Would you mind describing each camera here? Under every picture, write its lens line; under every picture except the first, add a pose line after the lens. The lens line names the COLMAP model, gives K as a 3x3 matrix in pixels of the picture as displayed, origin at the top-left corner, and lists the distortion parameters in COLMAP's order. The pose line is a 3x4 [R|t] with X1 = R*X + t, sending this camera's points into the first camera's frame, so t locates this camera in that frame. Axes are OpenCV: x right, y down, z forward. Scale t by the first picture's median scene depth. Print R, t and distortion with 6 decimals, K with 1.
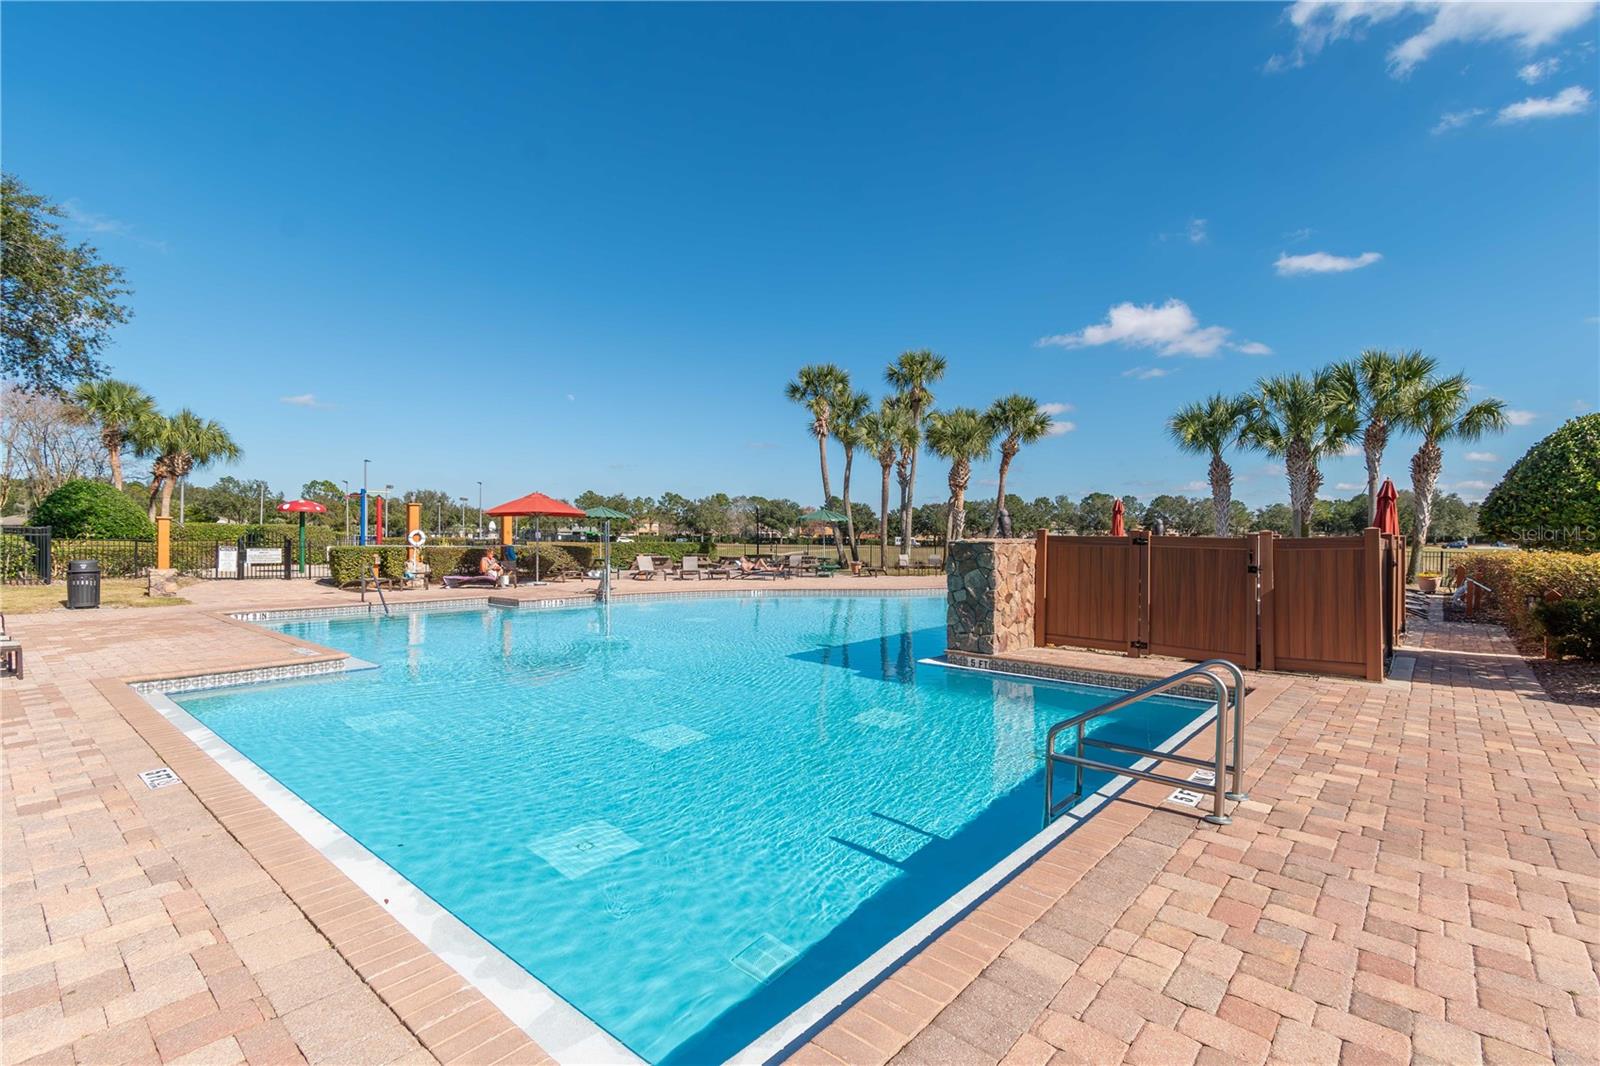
lens RADIAL K [[723.2, 0, 808.2], [0, 723.2, 532.9], [0, 0, 1]] dist [0.002001, -0.000535]
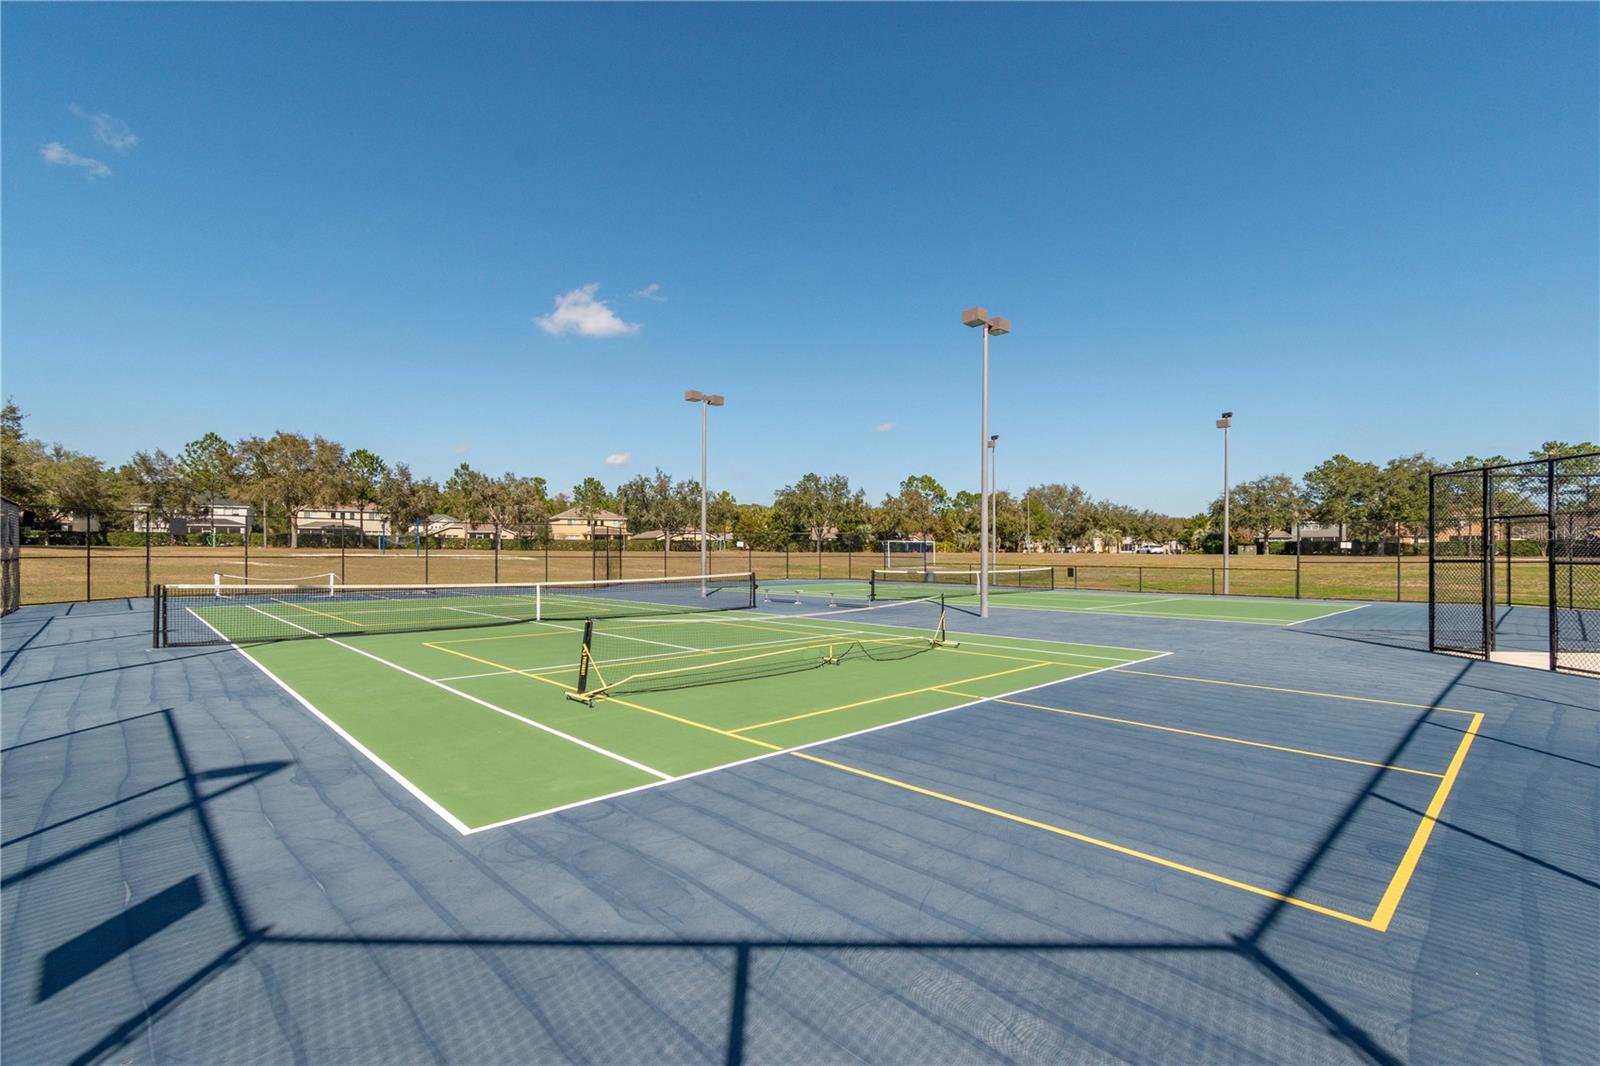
lens RADIAL K [[723.2, 0, 805.8], [0, 723.2, 544.4], [0, 0, 1]] dist [0.002001, -0.000535]
pose [[0.655219, -0.012362, -0.755338, -0.164714], [0.008364, 0.999924, -0.009109, 0.006168], [0.755393, -0.000349, 0.655272, 0.386221]]
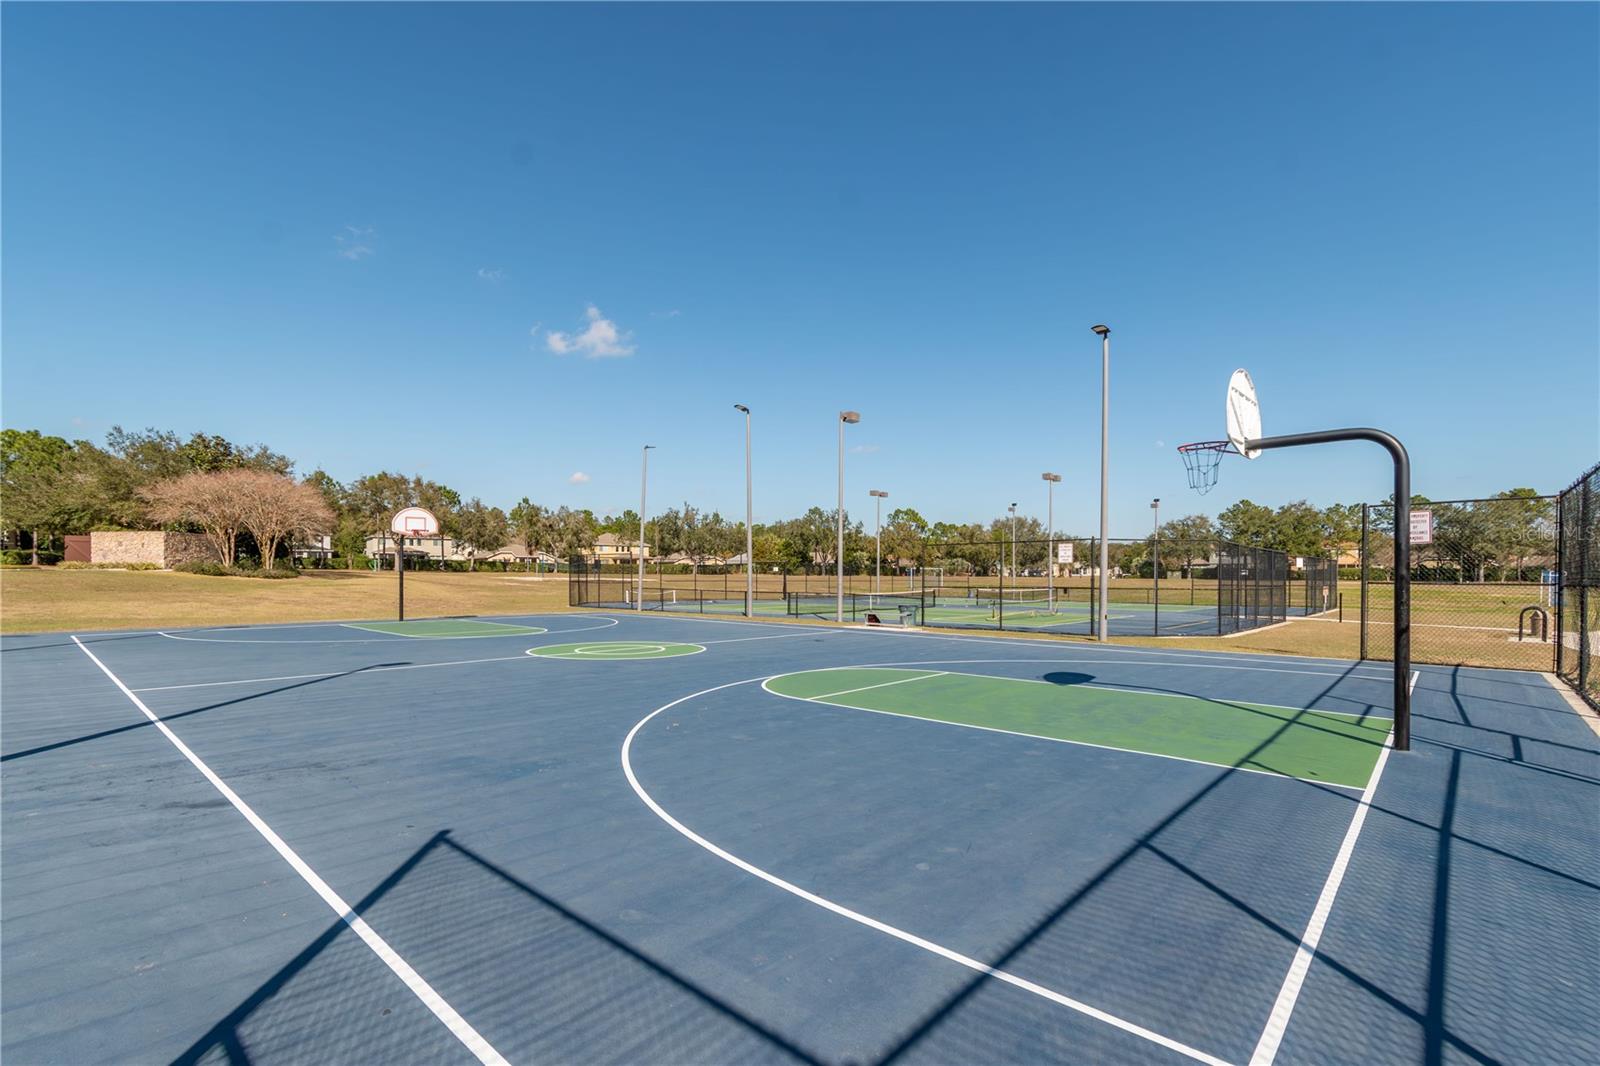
lens RADIAL K [[723.2, 0, 811.8], [0, 723.2, 573.6], [0, 0, 1]] dist [0.002001, -0.000535]
pose [[0.711956, -0.001811, -0.702222, -0.125034], [0.004962, 0.999985, 0.002451, 0.003747], [0.702207, -0.005229, 0.711954, 0.275012]]
